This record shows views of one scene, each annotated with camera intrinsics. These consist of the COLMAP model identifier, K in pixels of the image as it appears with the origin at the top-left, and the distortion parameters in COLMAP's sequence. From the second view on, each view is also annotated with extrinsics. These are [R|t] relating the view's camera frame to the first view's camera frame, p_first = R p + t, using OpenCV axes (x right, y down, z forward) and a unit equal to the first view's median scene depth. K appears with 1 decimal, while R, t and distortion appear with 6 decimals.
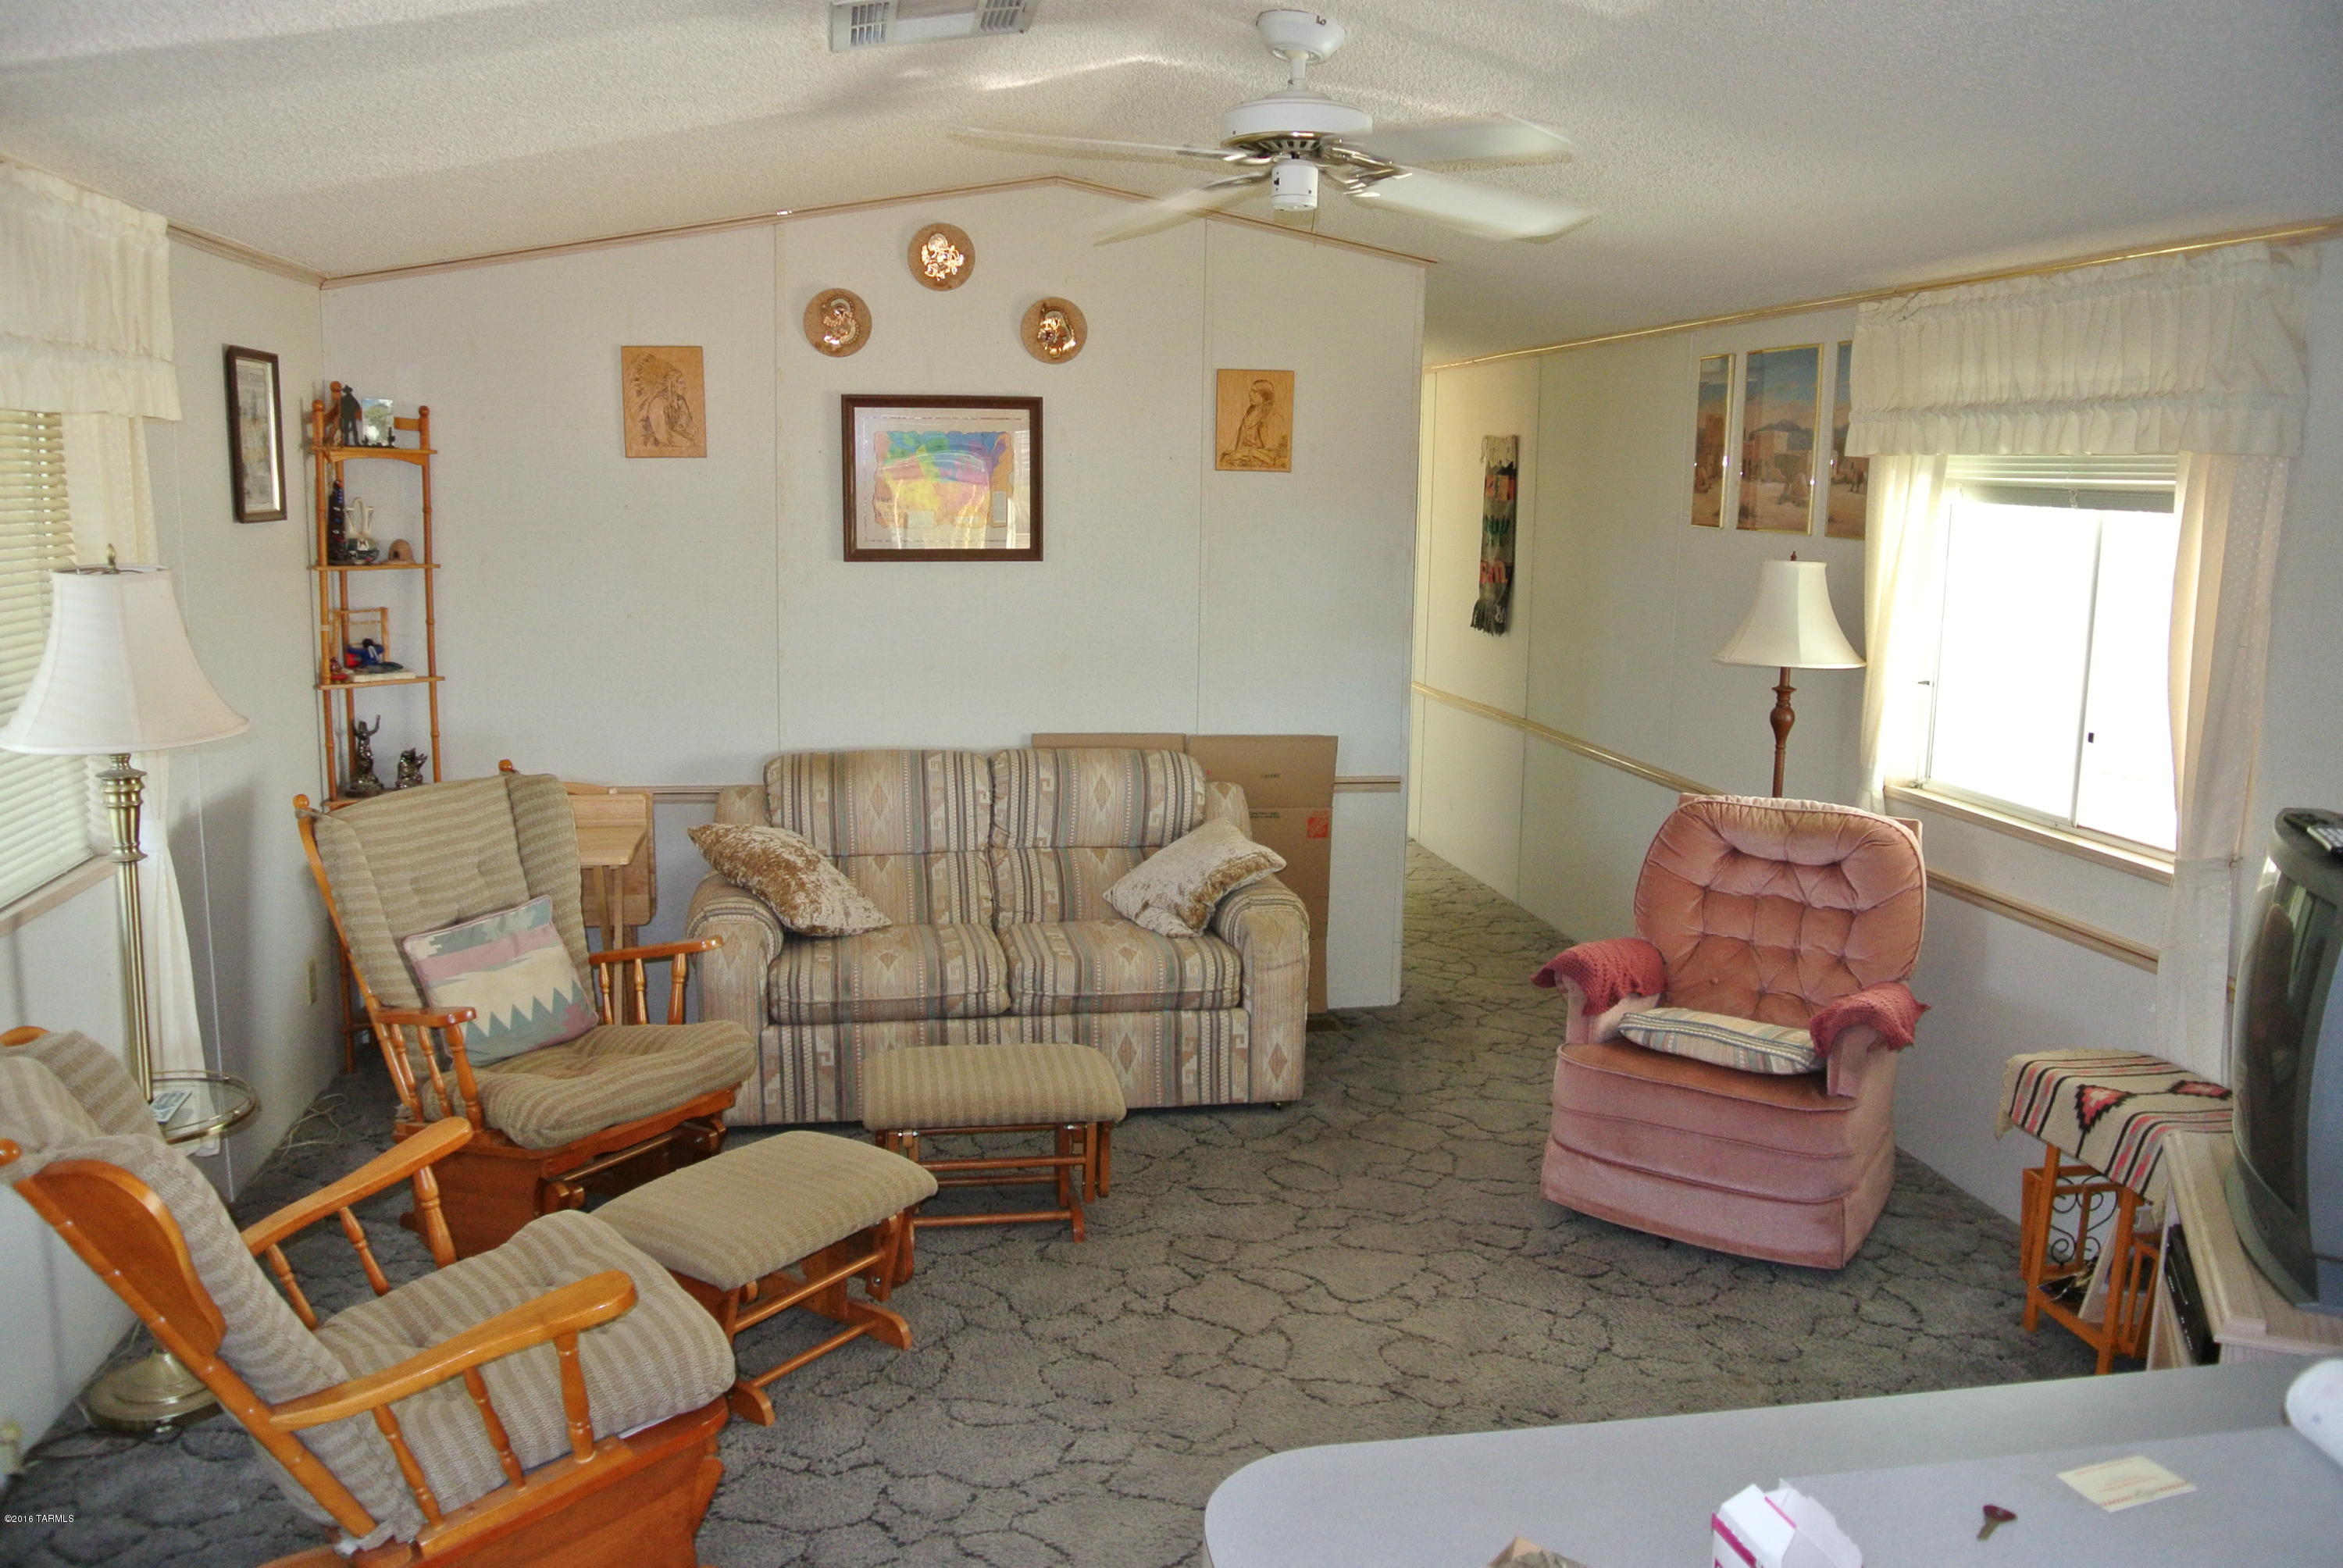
lens RADIAL K [[1820.7, 0, 1168.8], [0, 1820.7, 792.4], [0, 0, 1]] dist [-0.088400, 0.044338]
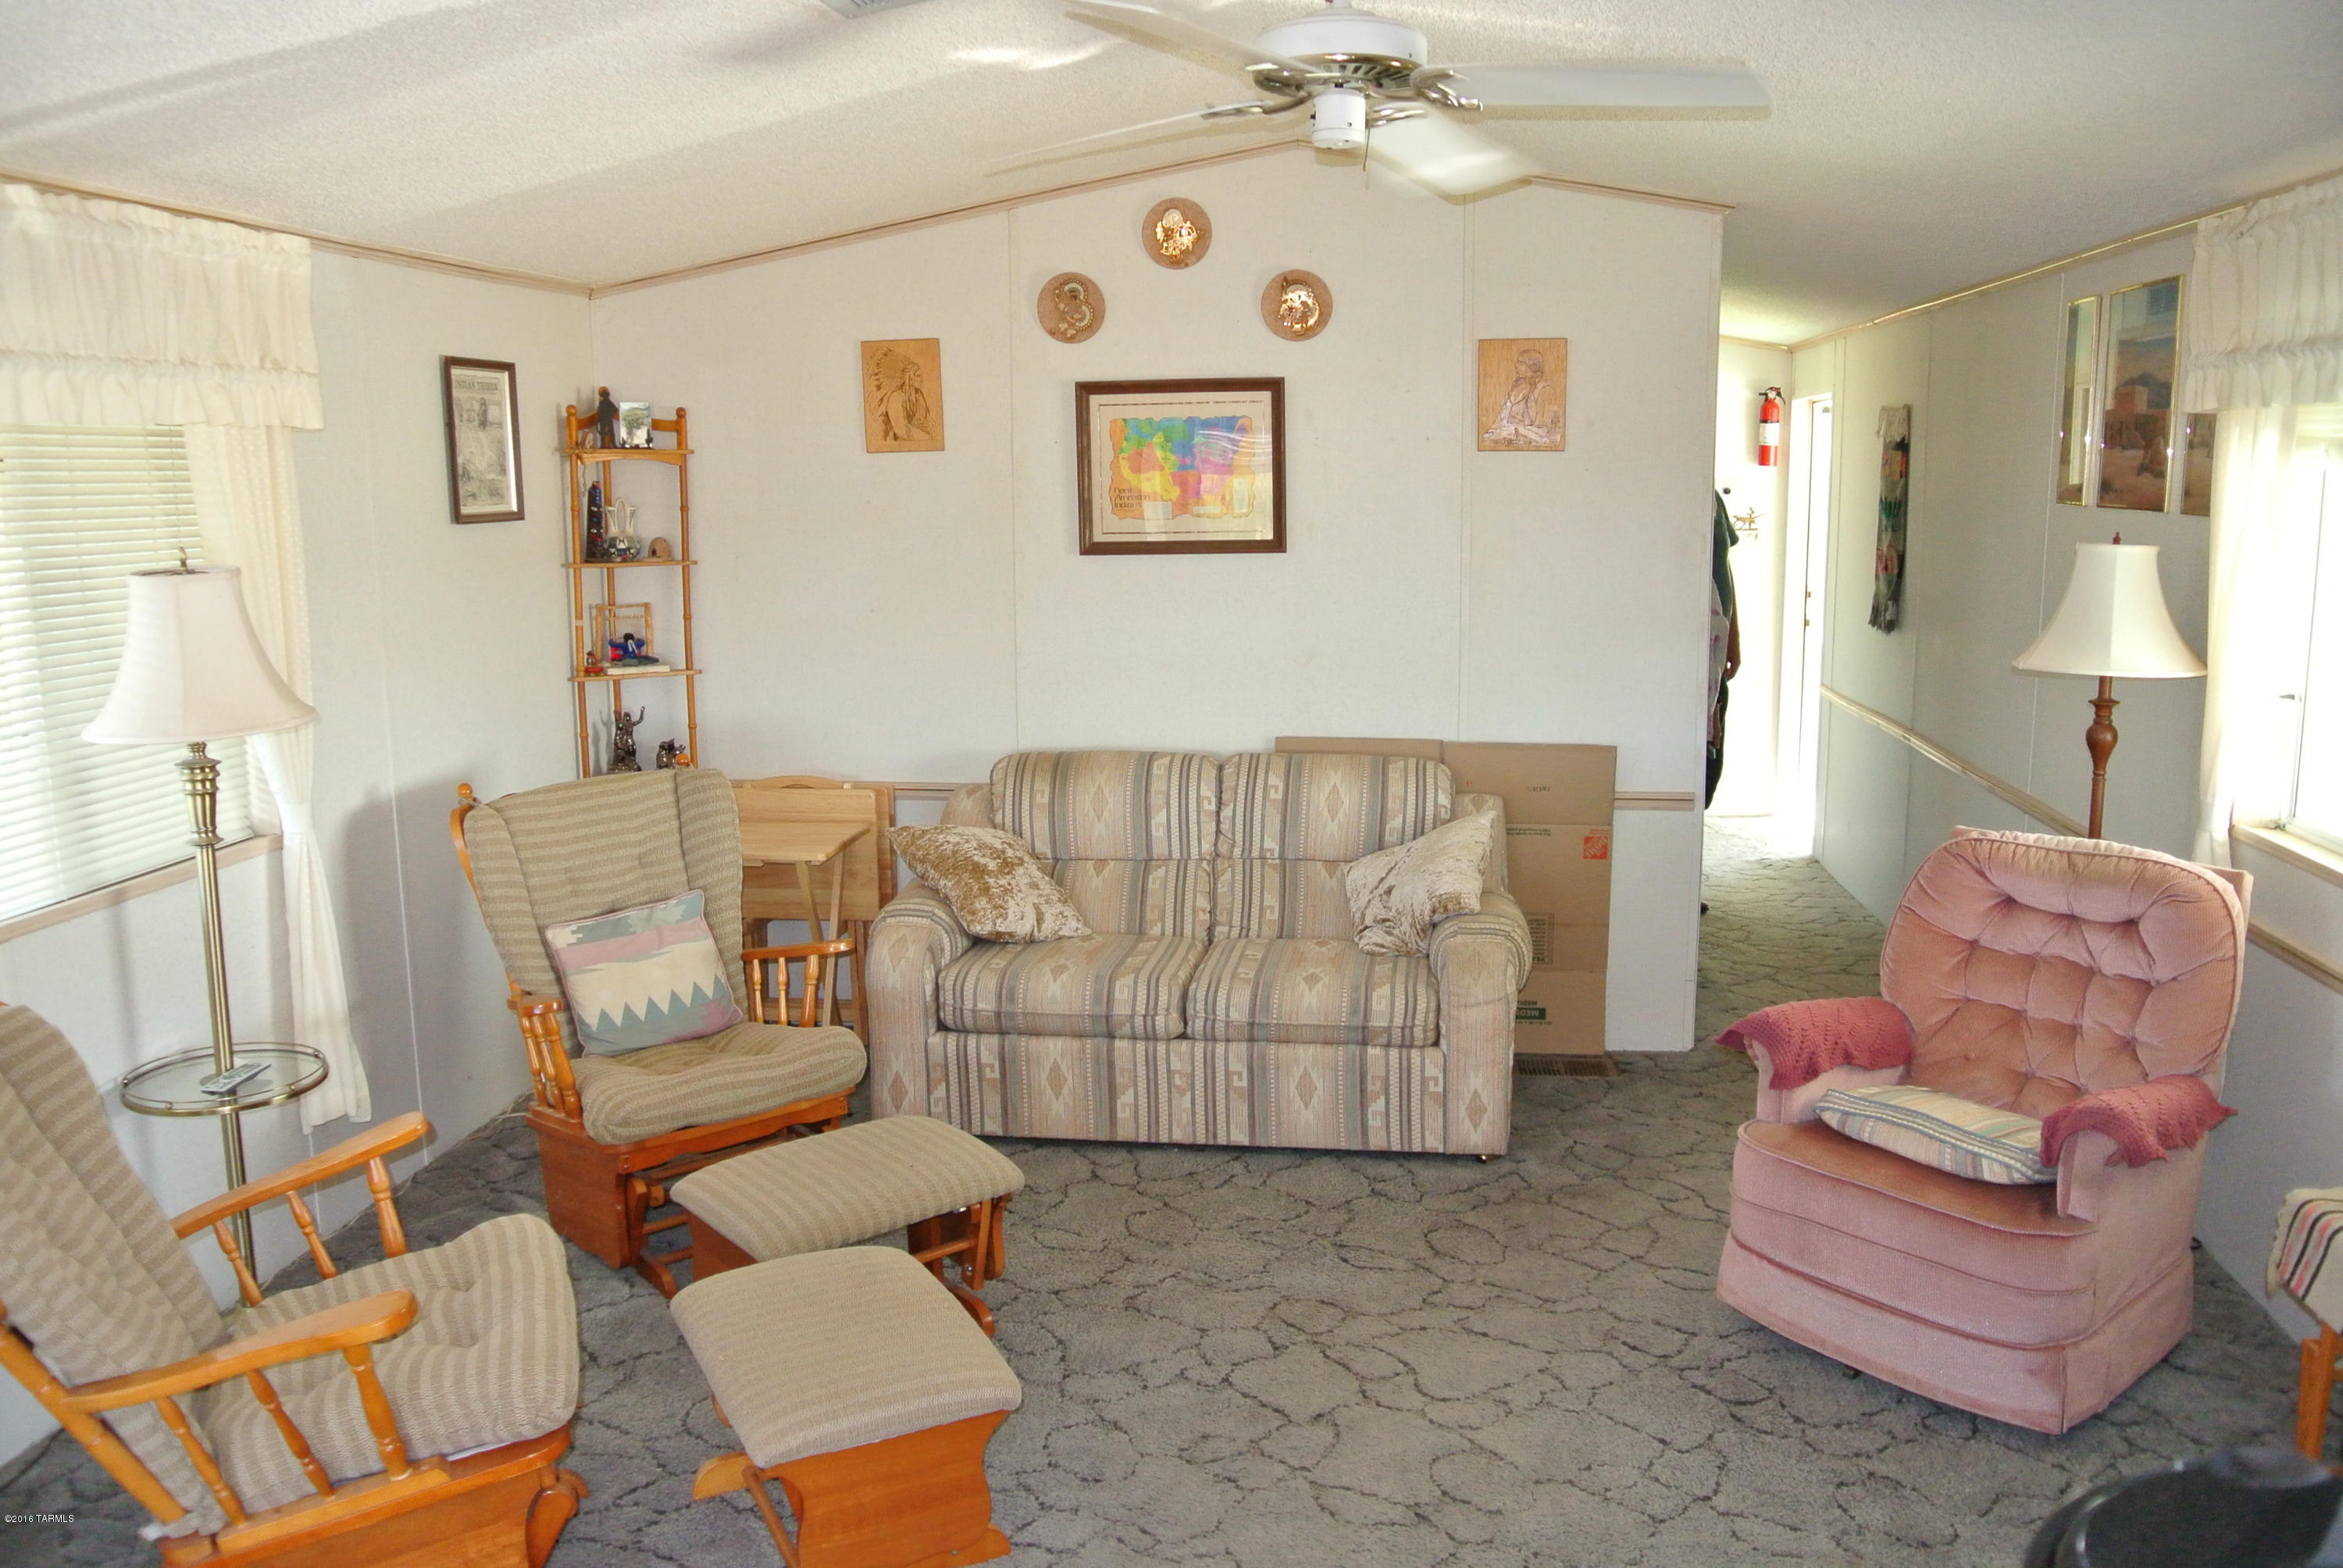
lens RADIAL K [[1820.7, 0, 1176.7], [0, 1820.7, 785.7], [0, 0, 1]] dist [-0.088400, 0.044338]
pose [[0.951053, 0.028044, -0.307751, 0.212762], [-0.027989, 0.999598, 0.004596, -0.012757], [0.307756, 0.004243, 0.951456, 0.117337]]
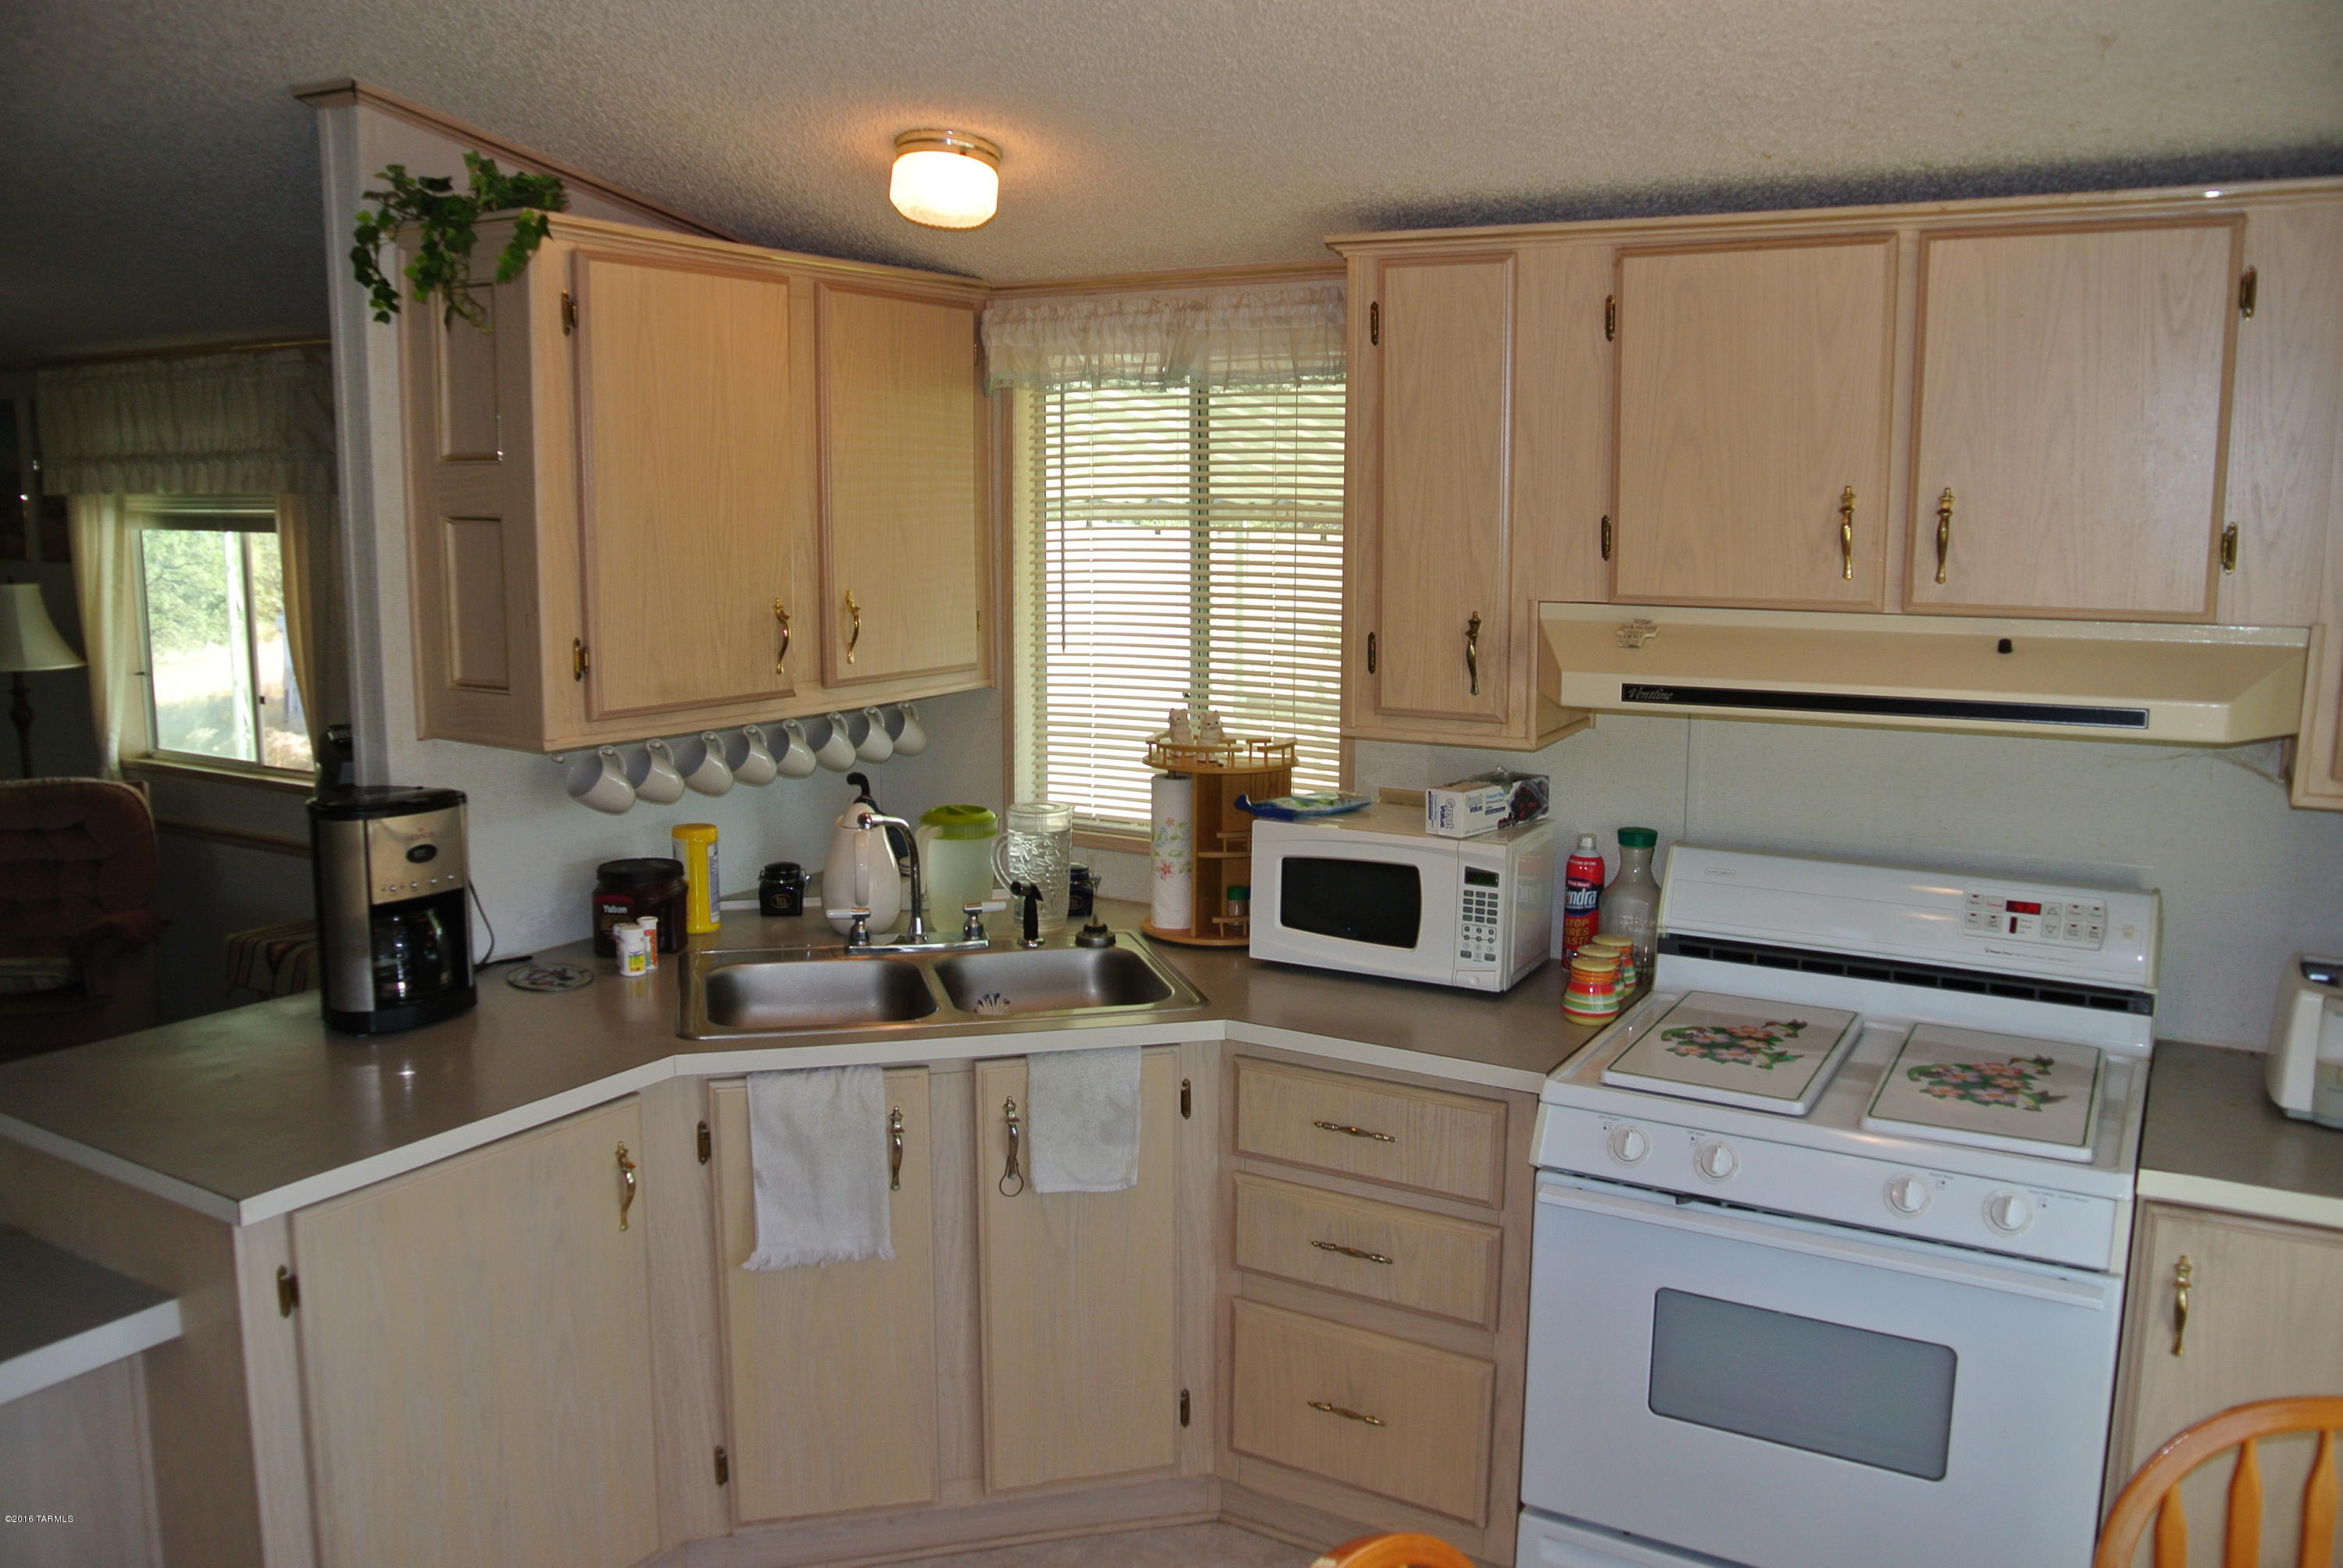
lens RADIAL K [[1820.7, 0, 1171.0], [0, 1820.7, 769.2], [0, 0, 1]] dist [-0.088400, 0.044338]
pose [[0.657769, -0.127741, 0.742308, -0.036379], [0.137967, 0.989274, 0.047987, 0.048083], [-0.740476, 0.070850, 0.668338, -0.382908]]
